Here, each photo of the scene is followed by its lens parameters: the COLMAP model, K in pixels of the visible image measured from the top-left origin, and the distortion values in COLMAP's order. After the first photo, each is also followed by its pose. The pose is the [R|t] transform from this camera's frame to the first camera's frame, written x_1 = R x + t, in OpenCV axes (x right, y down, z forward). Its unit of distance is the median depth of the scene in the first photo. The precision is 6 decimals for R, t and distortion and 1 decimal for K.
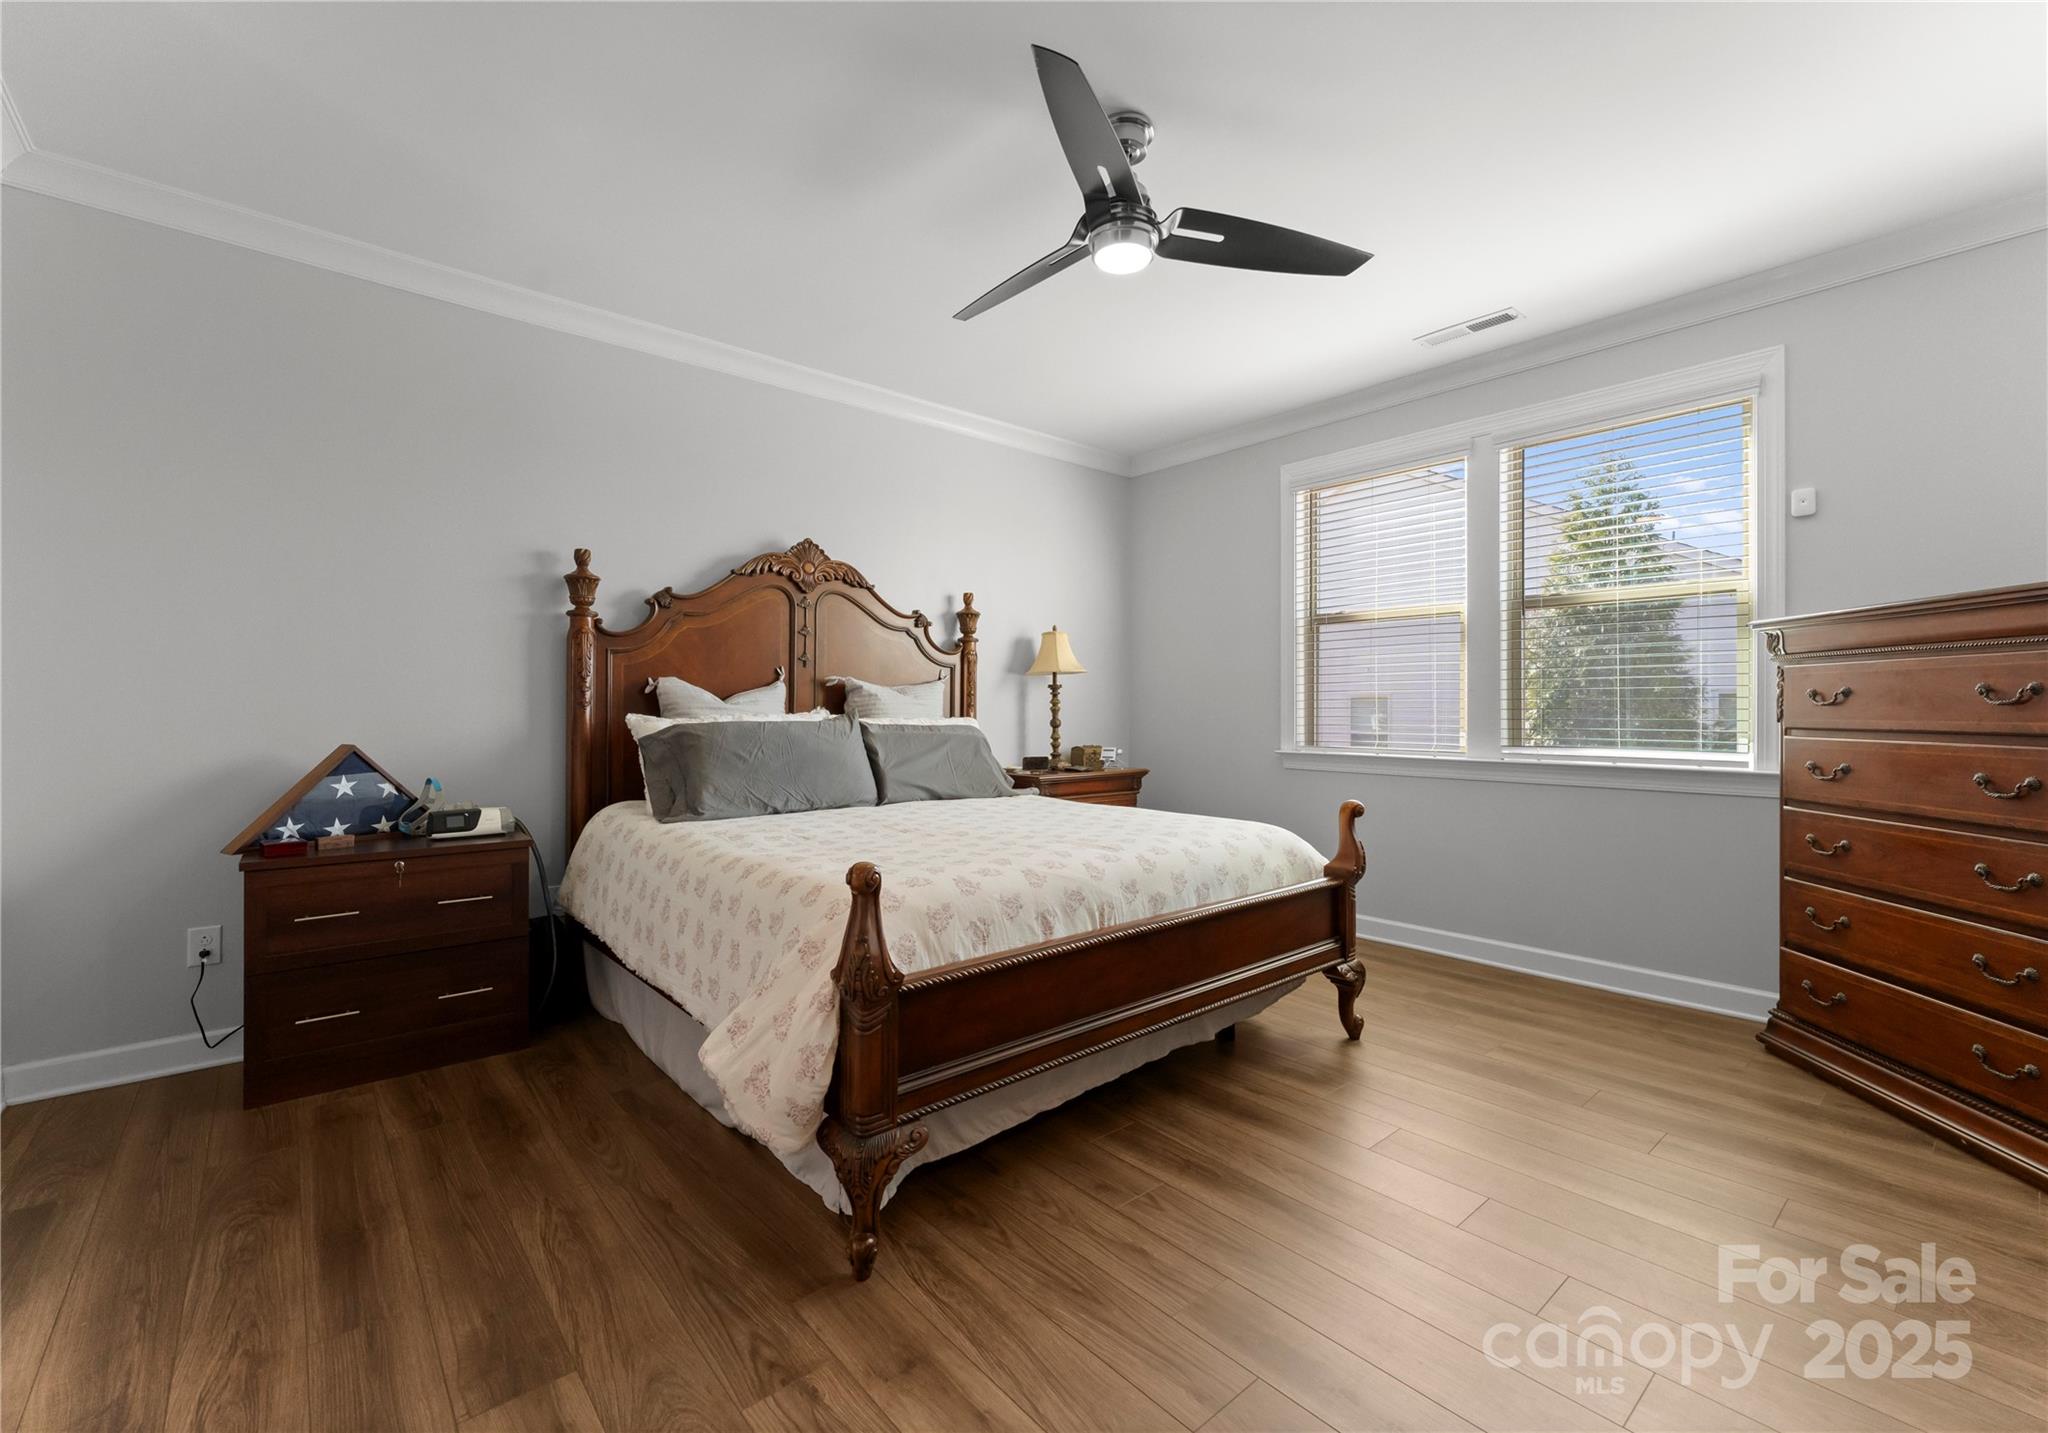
lens RADIAL K [[899.5, 0, 1024.5], [0, 899.5, 711.8], [0, 0, 1]] dist [-0.001221, -0.000005]
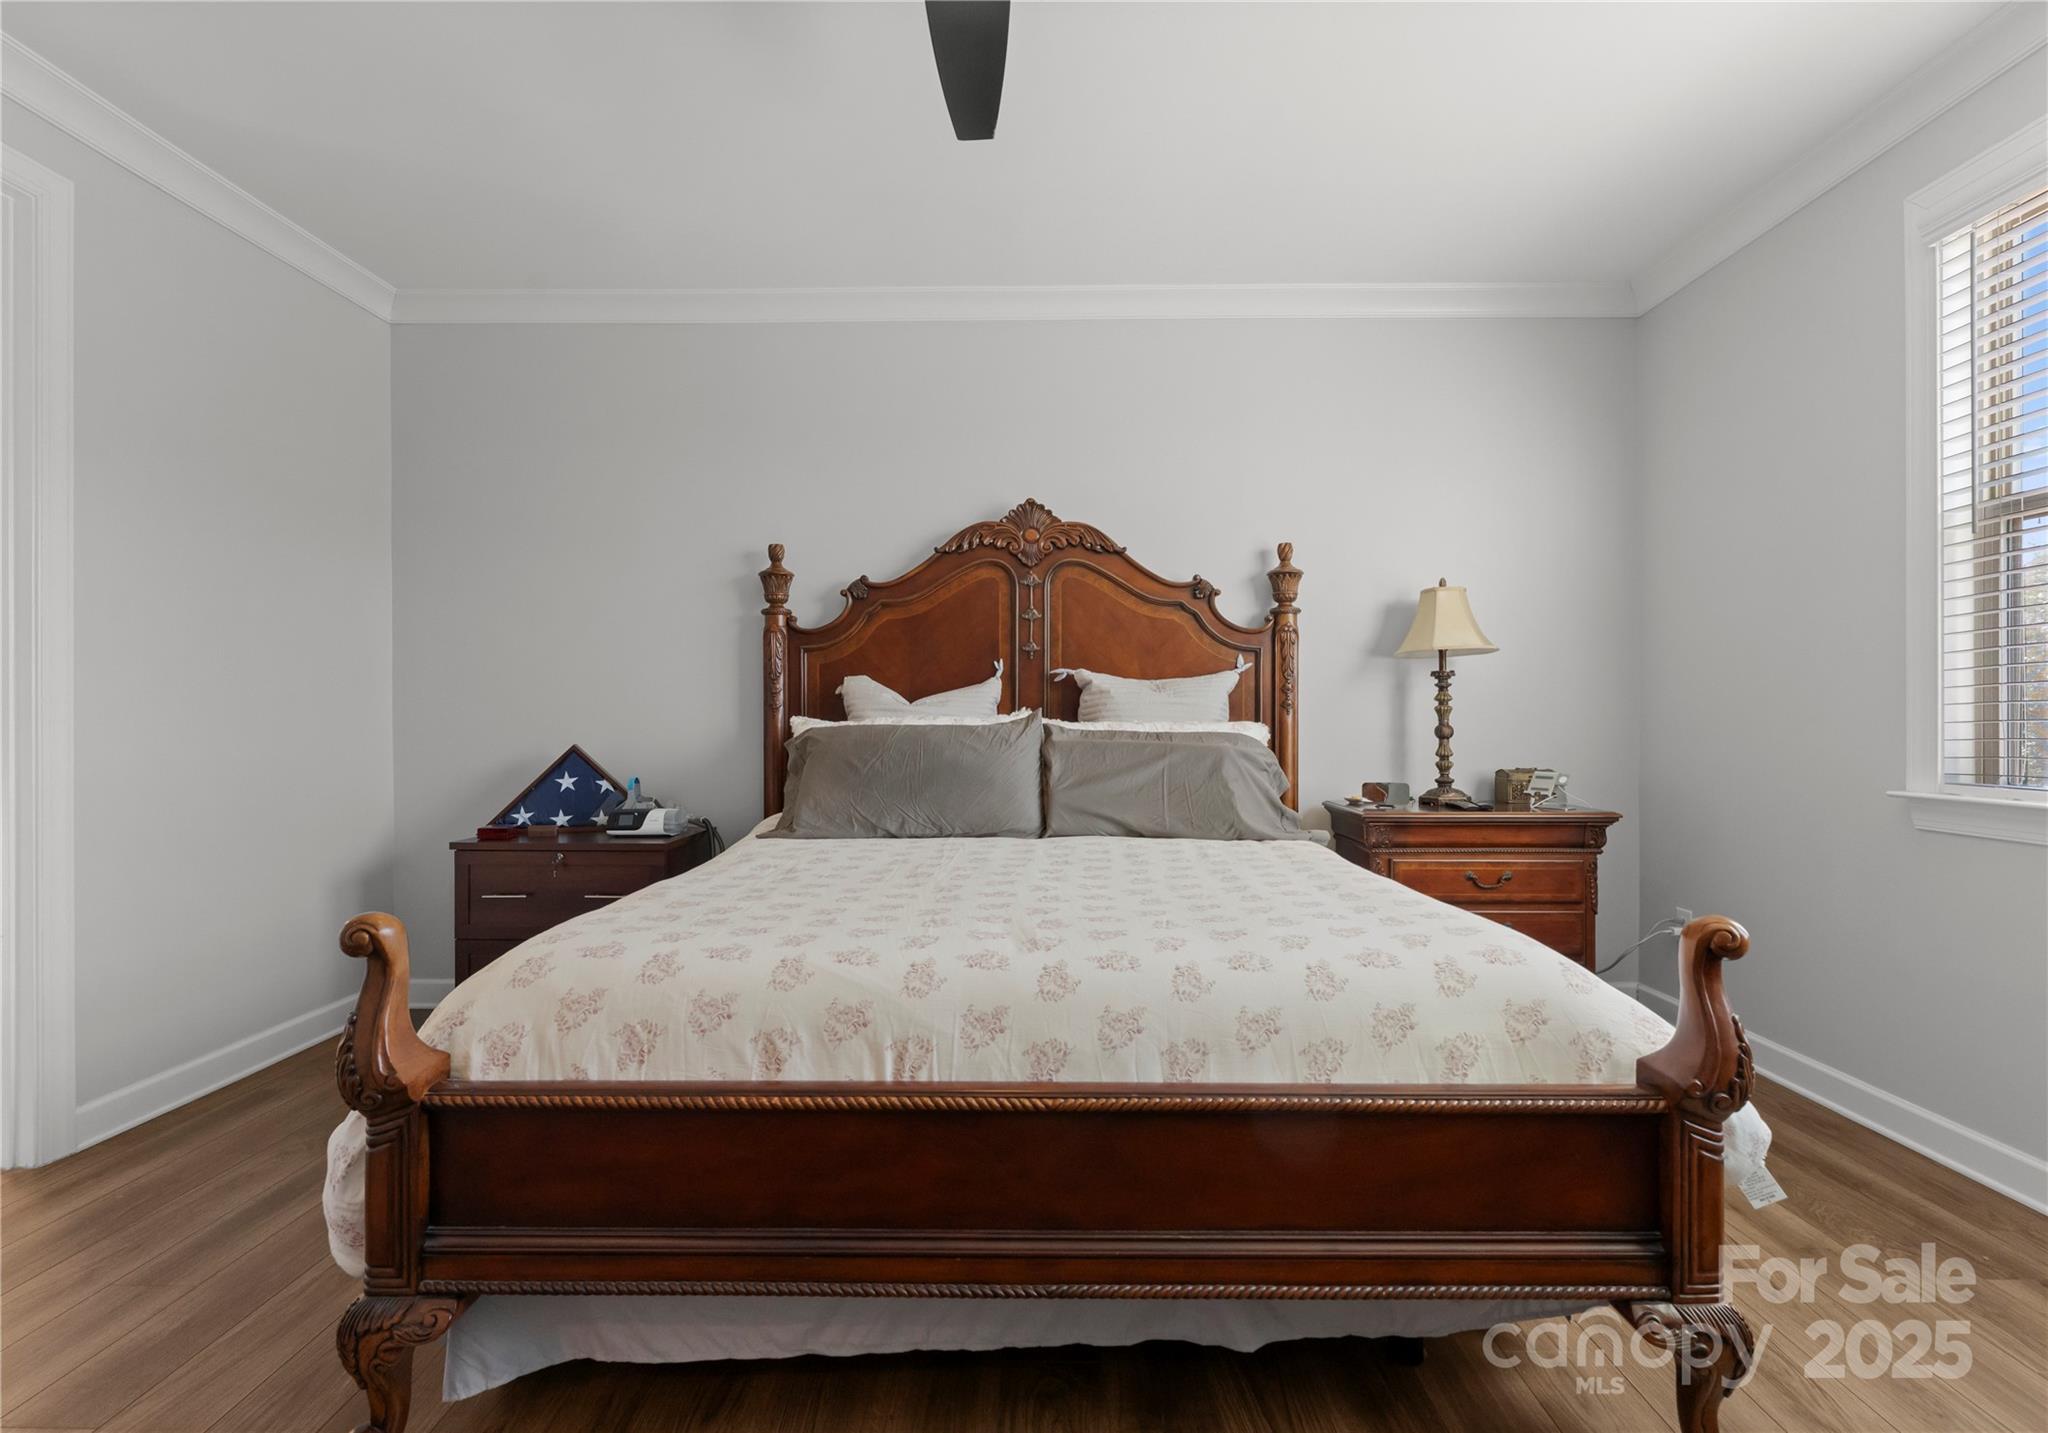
lens RADIAL K [[969.6, 0, 1020.8], [0, 969.6, 719.7], [0, 0, 1]] dist [0.003023, 0.000201]
pose [[0.738748, -0.000707, -0.673982, 0.347236], [0.000817, 1.000000, -0.000153, 0.004979], [0.673982, -0.000438, 0.738748, 0.363528]]
